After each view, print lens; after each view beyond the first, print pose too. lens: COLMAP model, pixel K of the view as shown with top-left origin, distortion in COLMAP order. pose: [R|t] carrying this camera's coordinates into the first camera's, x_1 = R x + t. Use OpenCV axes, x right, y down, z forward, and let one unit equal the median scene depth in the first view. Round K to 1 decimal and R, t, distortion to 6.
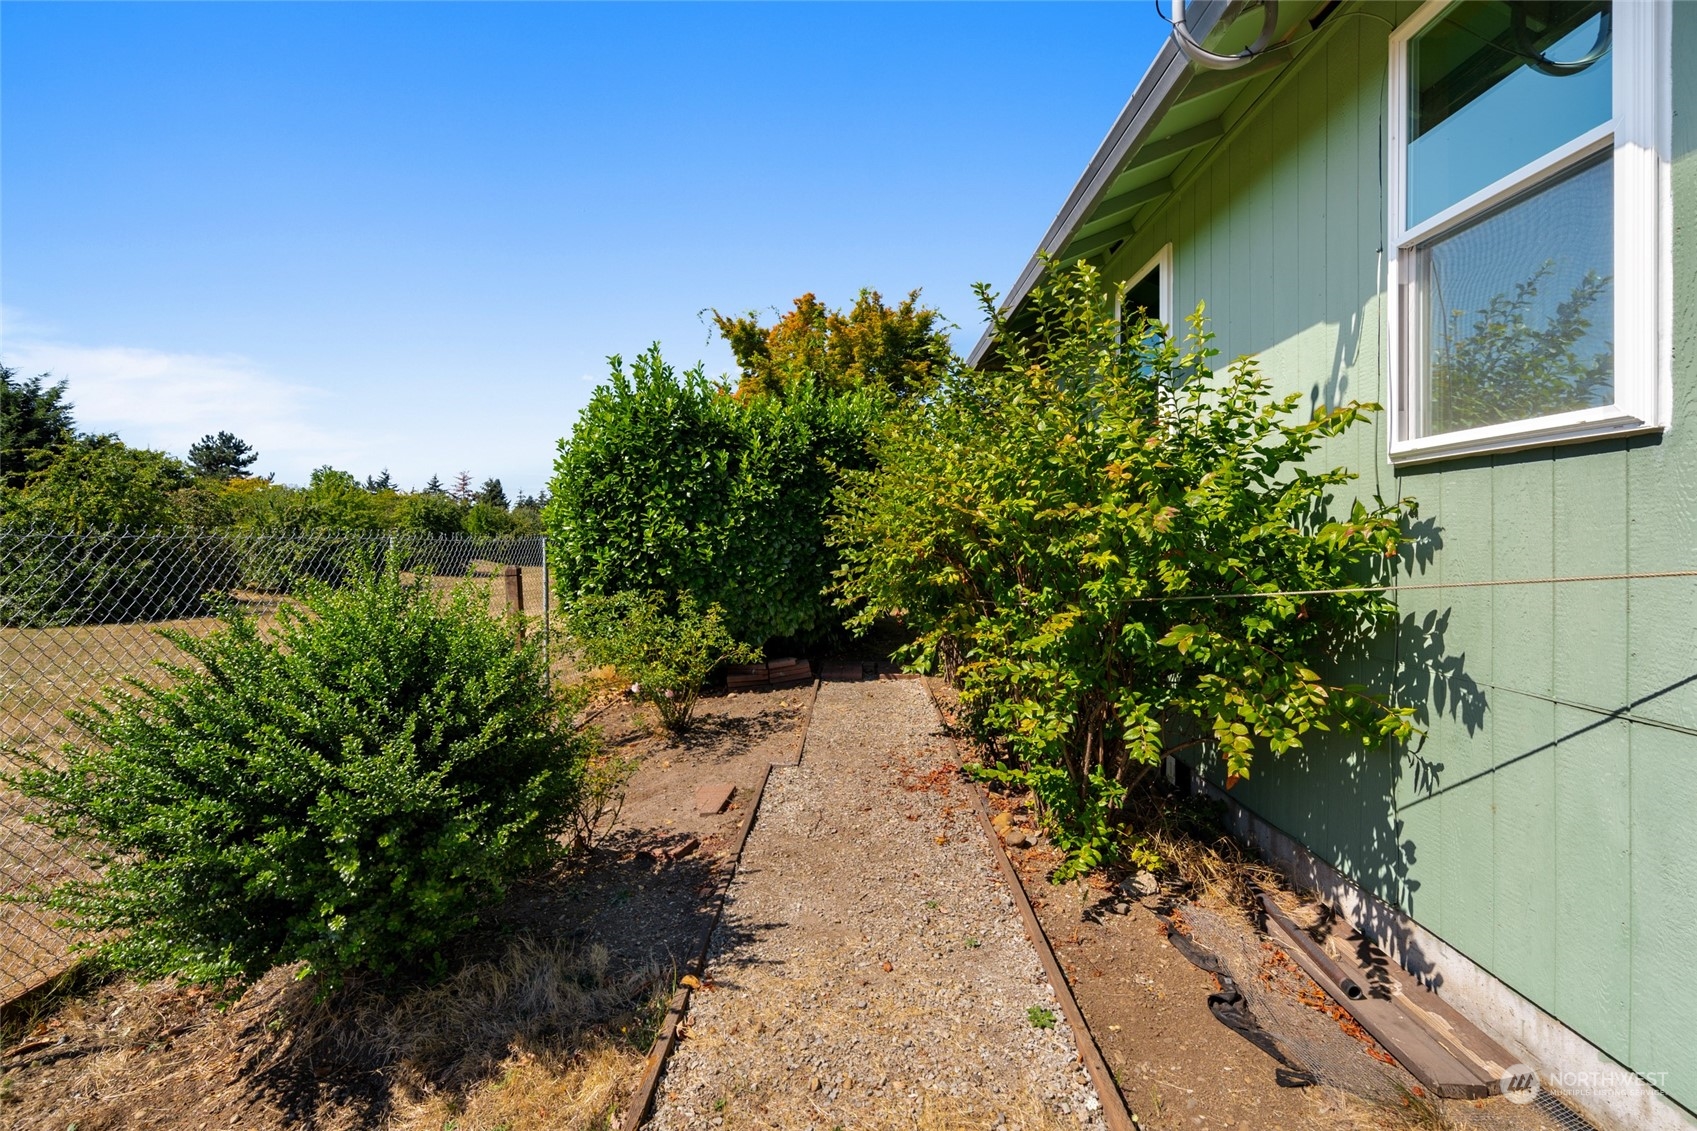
lens RADIAL K [[762.7, 0, 860.4], [0, 762.7, 539.6], [0, 0, 1]] dist [0.005407, 0.000506]
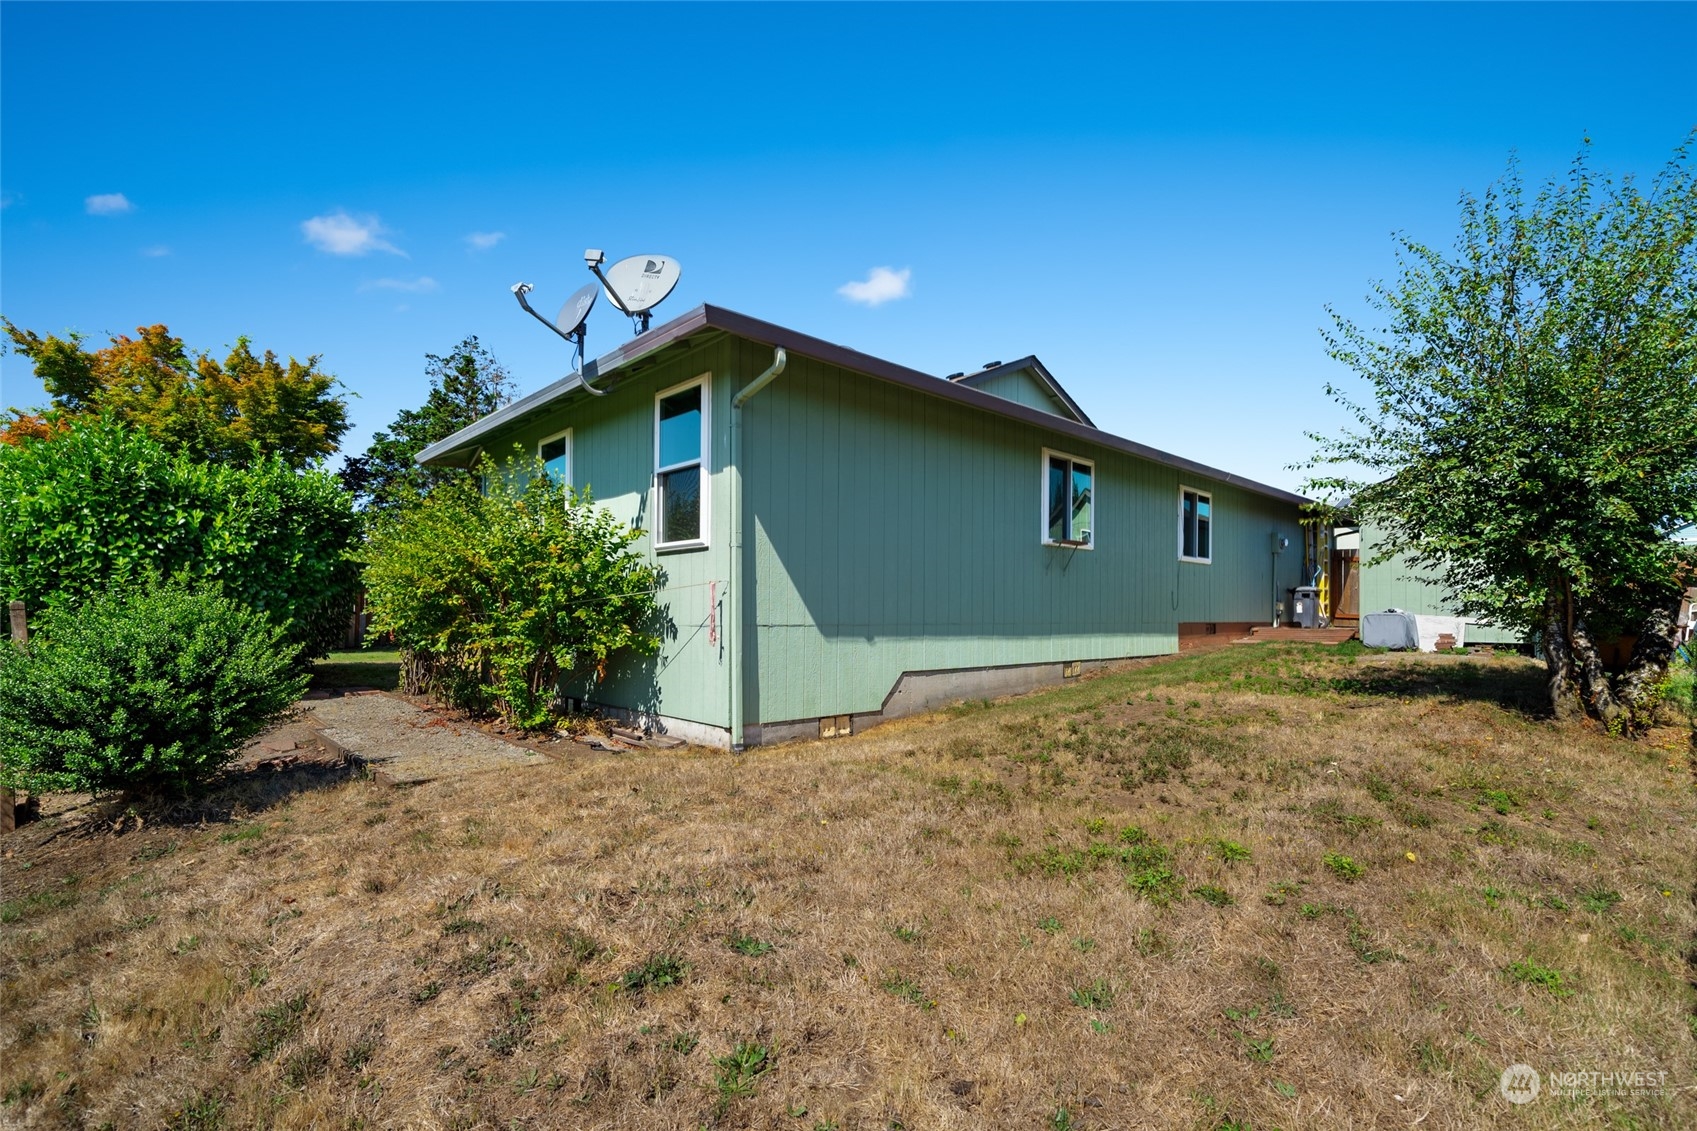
lens RADIAL K [[762.7, 0, 848.3], [0, 762.7, 583.8], [0, 0, 1]] dist [0.005407, 0.000506]
pose [[0.725628, 0.016560, 0.687888, -0.614619], [0.006450, 0.999503, -0.030866, 0.095219], [-0.688057, 0.026834, 0.725160, -1.311736]]
